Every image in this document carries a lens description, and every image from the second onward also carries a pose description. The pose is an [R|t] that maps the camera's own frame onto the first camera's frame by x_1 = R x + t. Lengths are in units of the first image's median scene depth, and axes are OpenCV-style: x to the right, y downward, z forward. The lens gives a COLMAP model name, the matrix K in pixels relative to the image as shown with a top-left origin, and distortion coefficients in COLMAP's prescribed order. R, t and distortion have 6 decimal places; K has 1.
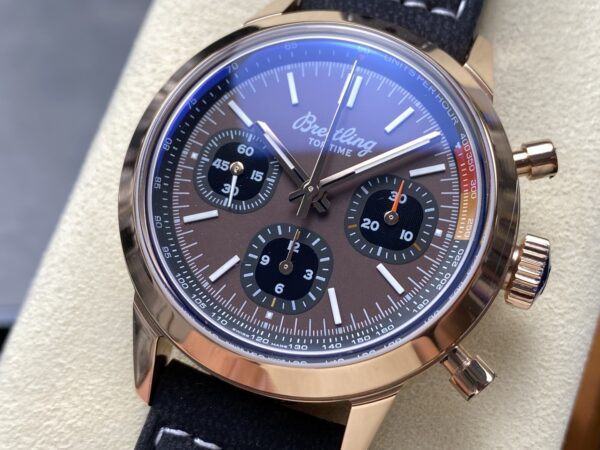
lens RADIAL K [[931.6, 0, 299.1], [0, 931.6, 216.0], [0, 0, 1]] dist [0.238148, -1.115353]
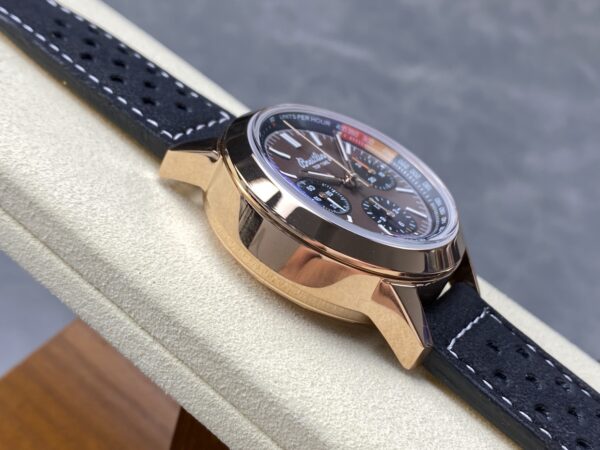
lens RADIAL K [[931.6, 0, 299.1], [0, 931.6, 216.0], [0, 0, 1]] dist [0.238148, -1.115353]
pose [[0.151538, -0.348113, 0.925124, -1.401952], [0.743397, 0.656982, 0.125444, -0.236634], [-0.651458, 0.668724, 0.358344, 0.541044]]
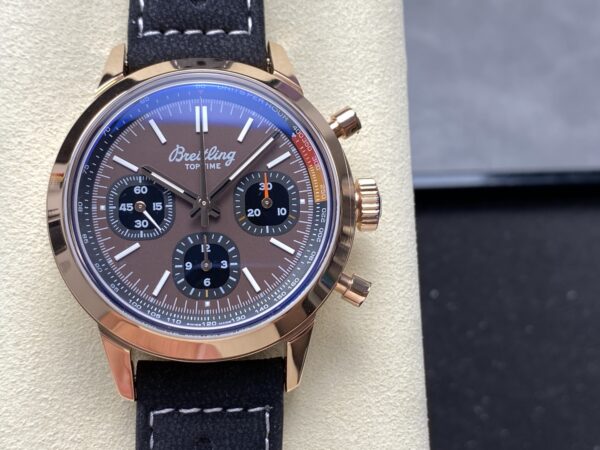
lens RADIAL K [[931.6, 0, 299.1], [0, 931.6, 216.0], [0, 0, 1]] dist [0.238148, -1.115353]
pose [[0.905340, -0.345897, 0.246405, -0.191458], [0.316513, 0.936401, 0.151564, -0.164829], [-0.283159, -0.059227, 0.957242, -0.290602]]
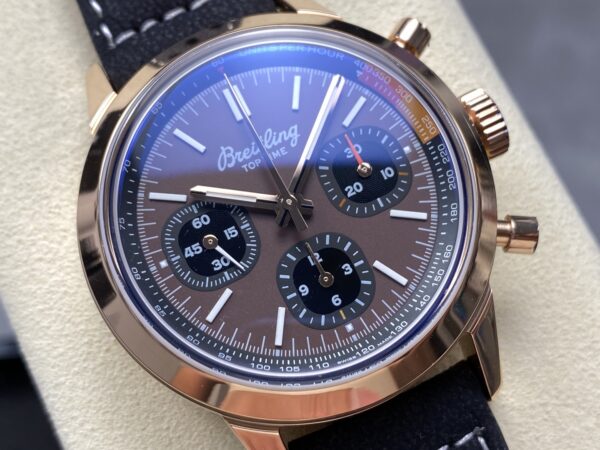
lens RADIAL K [[931.6, 0, 299.1], [0, 931.6, 216.0], [0, 0, 1]] dist [0.238148, -1.115353]
pose [[0.685200, -0.662697, 0.302214, -0.271152], [0.665377, 0.738303, 0.110370, -0.113750], [-0.296267, 0.125461, 0.946829, 0.092754]]
